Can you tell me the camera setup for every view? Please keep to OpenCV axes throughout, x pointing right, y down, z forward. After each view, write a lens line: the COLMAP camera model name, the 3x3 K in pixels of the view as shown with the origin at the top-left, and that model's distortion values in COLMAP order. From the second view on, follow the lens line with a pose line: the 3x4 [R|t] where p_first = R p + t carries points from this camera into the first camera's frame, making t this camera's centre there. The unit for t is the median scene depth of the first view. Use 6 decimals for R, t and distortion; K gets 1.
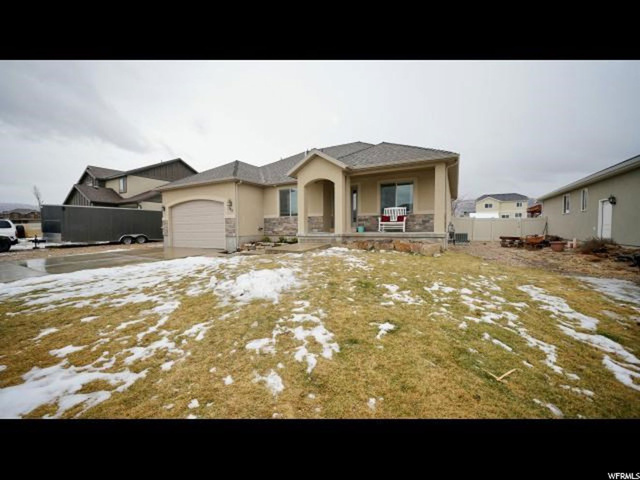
lens RADIAL K [[254.7, 0, 317.6], [0, 254.7, 236.8], [0, 0, 1]] dist [0.008105, -0.000095]
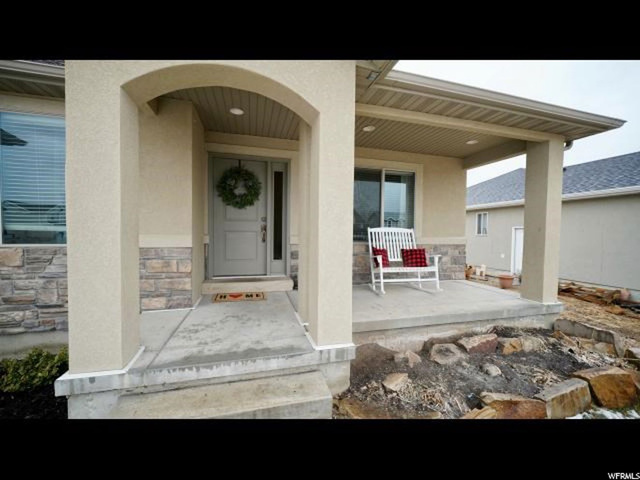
lens RADIAL K [[254.7, 0, 321.5], [0, 254.7, 243.2], [0, 0, 1]] dist [0.008105, -0.000095]
pose [[0.713975, -0.014440, 0.700023, -0.084096], [0.008578, 0.999893, 0.011876, -0.084324], [-0.700119, -0.002474, 0.714022, 0.685461]]
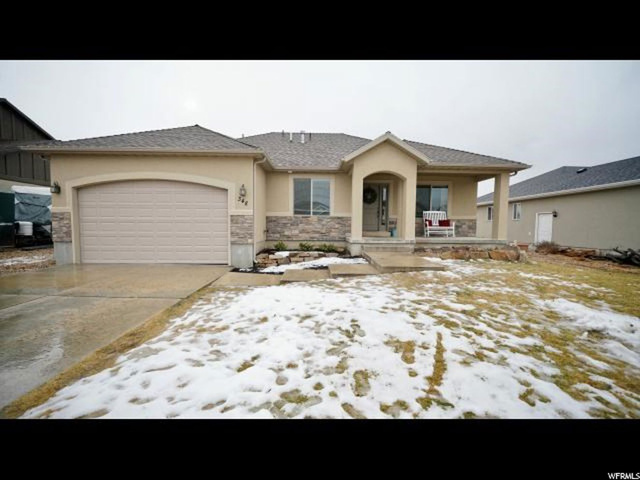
lens RADIAL K [[254.7, 0, 317.9], [0, 254.7, 236.3], [0, 0, 1]] dist [0.008105, -0.000095]
pose [[0.862568, -0.004149, 0.505923, -0.496373], [-0.000682, 0.999956, 0.009364, -0.026512], [-0.505940, -0.008422, 0.862528, 0.355890]]
